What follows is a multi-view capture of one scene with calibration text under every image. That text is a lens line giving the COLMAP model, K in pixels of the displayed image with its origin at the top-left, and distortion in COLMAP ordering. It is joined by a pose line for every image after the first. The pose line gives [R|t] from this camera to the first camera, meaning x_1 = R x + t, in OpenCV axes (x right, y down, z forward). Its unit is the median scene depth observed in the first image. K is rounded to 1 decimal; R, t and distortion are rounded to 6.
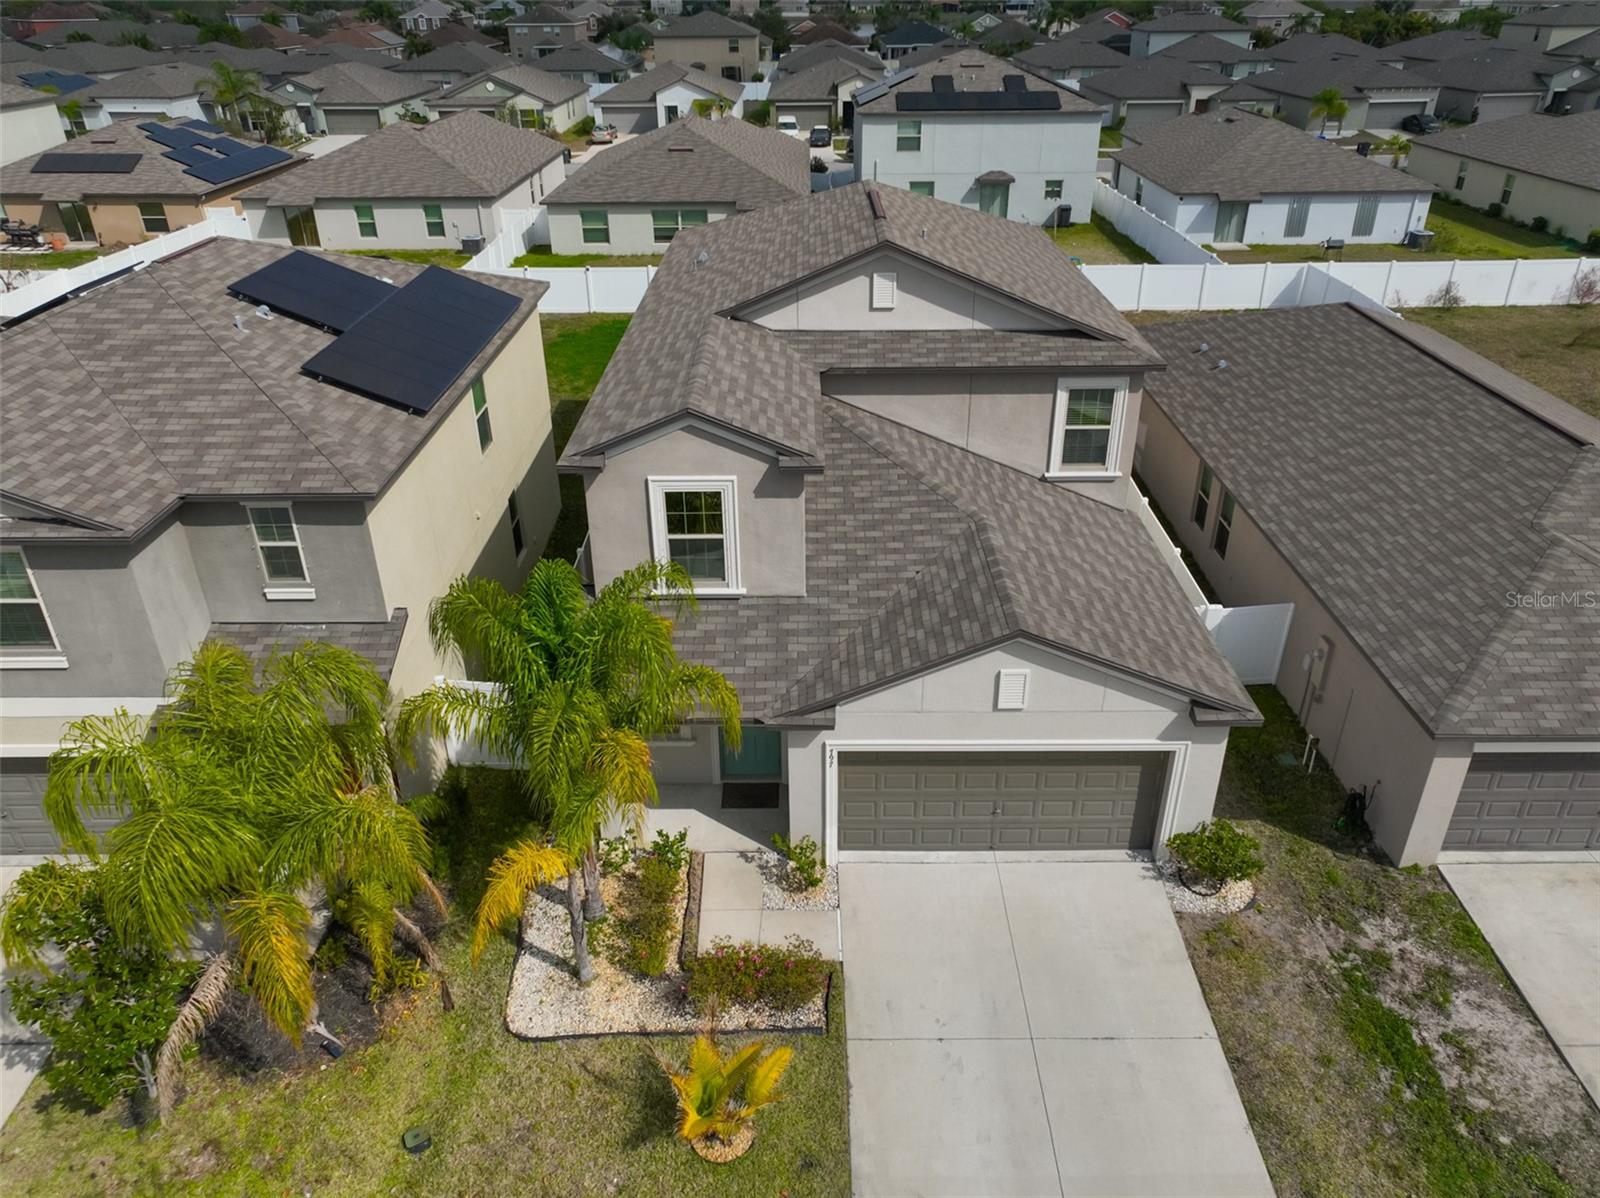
lens RADIAL K [[1129.1, 0, 799.7], [0, 1129.1, 599.6], [0, 0, 1]] dist [0.001196, 0.017076]
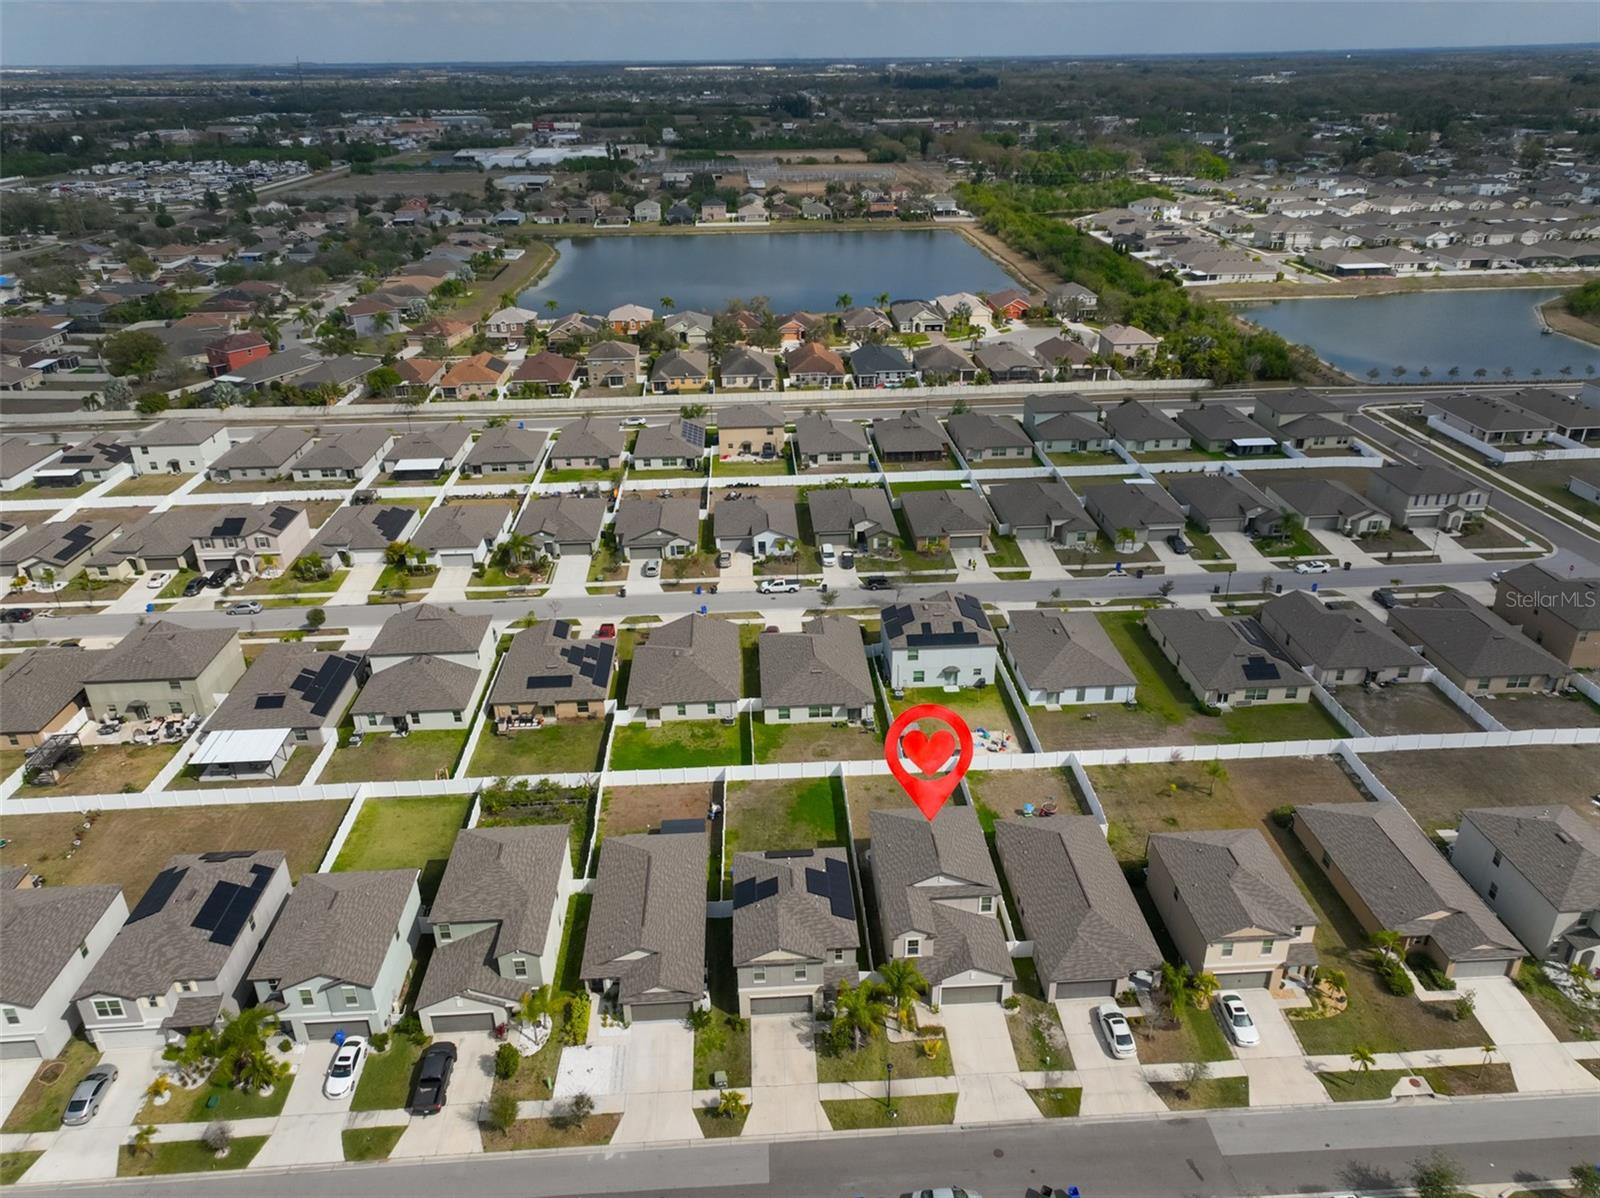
lens RADIAL K [[1129.1, 0, 801.1], [0, 1129.1, 596.4], [0, 0, 1]] dist [0.001196, 0.017076]
pose [[0.998200, -0.030254, 0.051785, -0.826310], [0.033267, 0.997742, -0.058341, -1.382436], [-0.049903, 0.059958, 0.996953, -4.292976]]
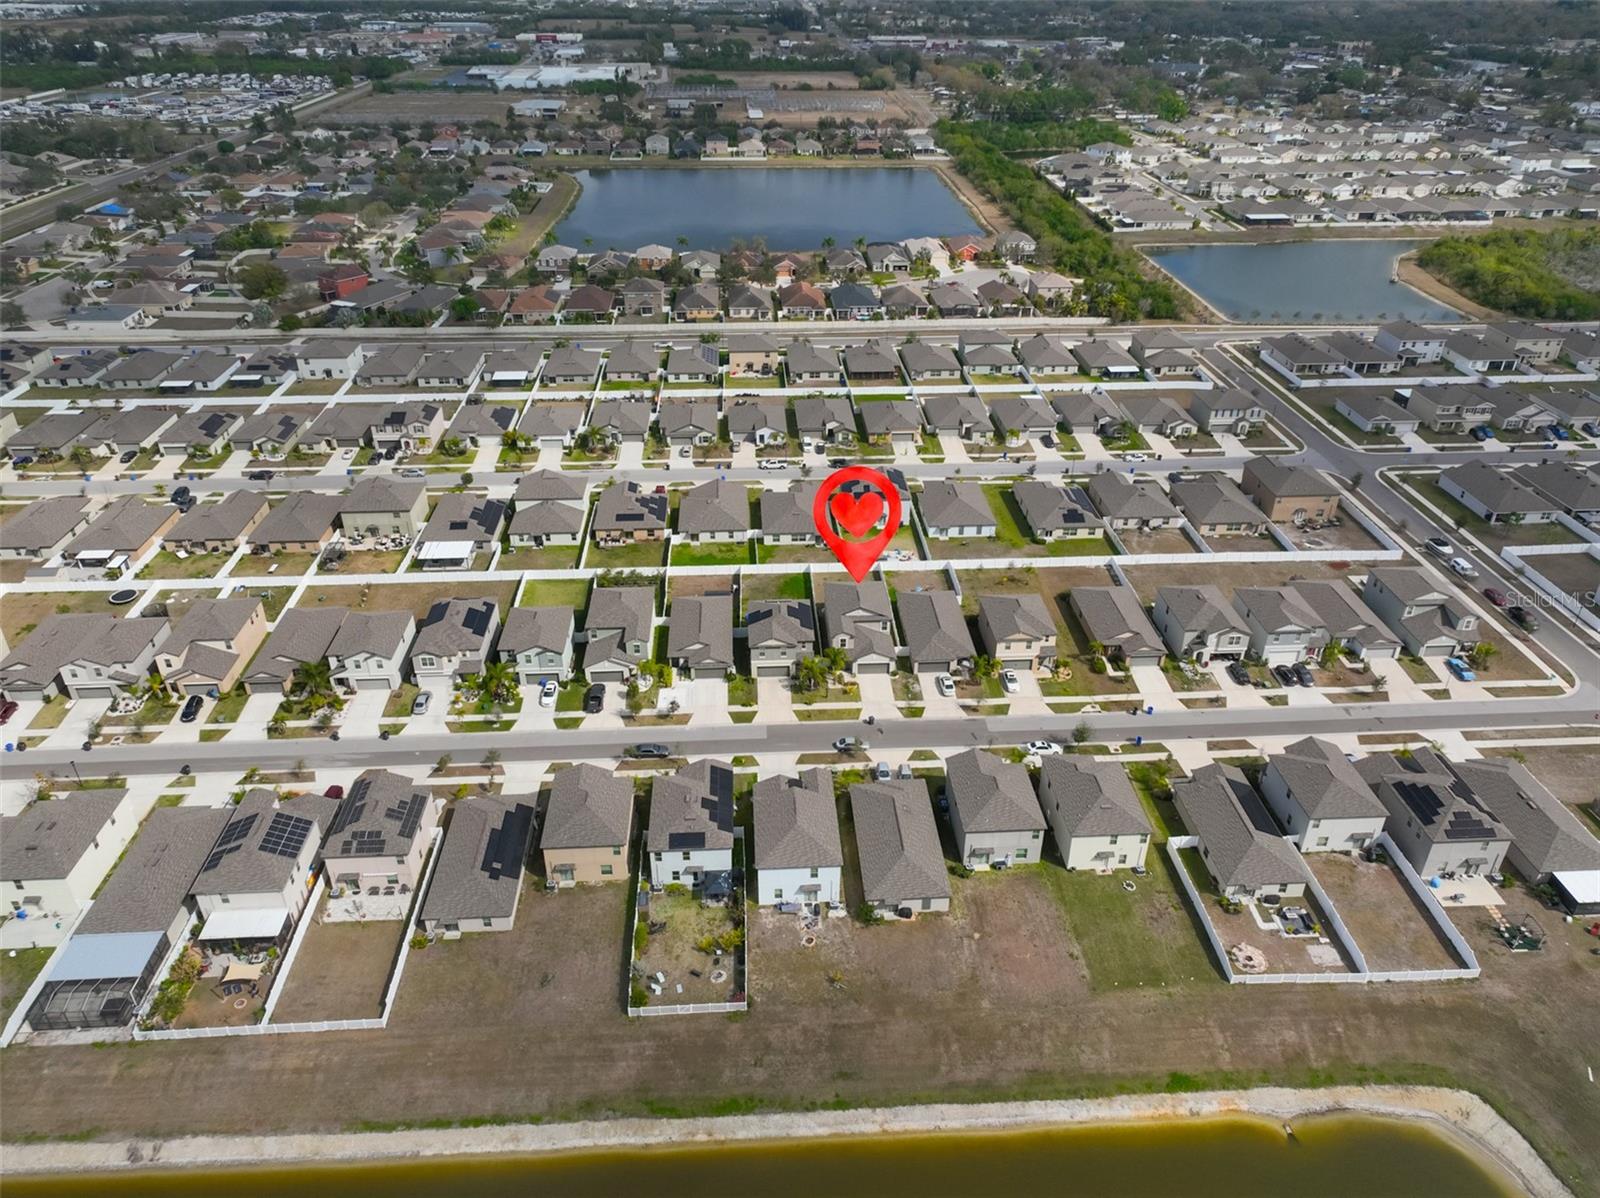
lens RADIAL K [[1129.1, 0, 798.8], [0, 1129.1, 602.2], [0, 0, 1]] dist [0.001196, 0.017076]
pose [[0.998173, -0.019182, 0.057286, -1.036589], [0.017798, 0.999540, 0.024560, -0.660738], [-0.057731, -0.023496, 0.998056, -8.866892]]
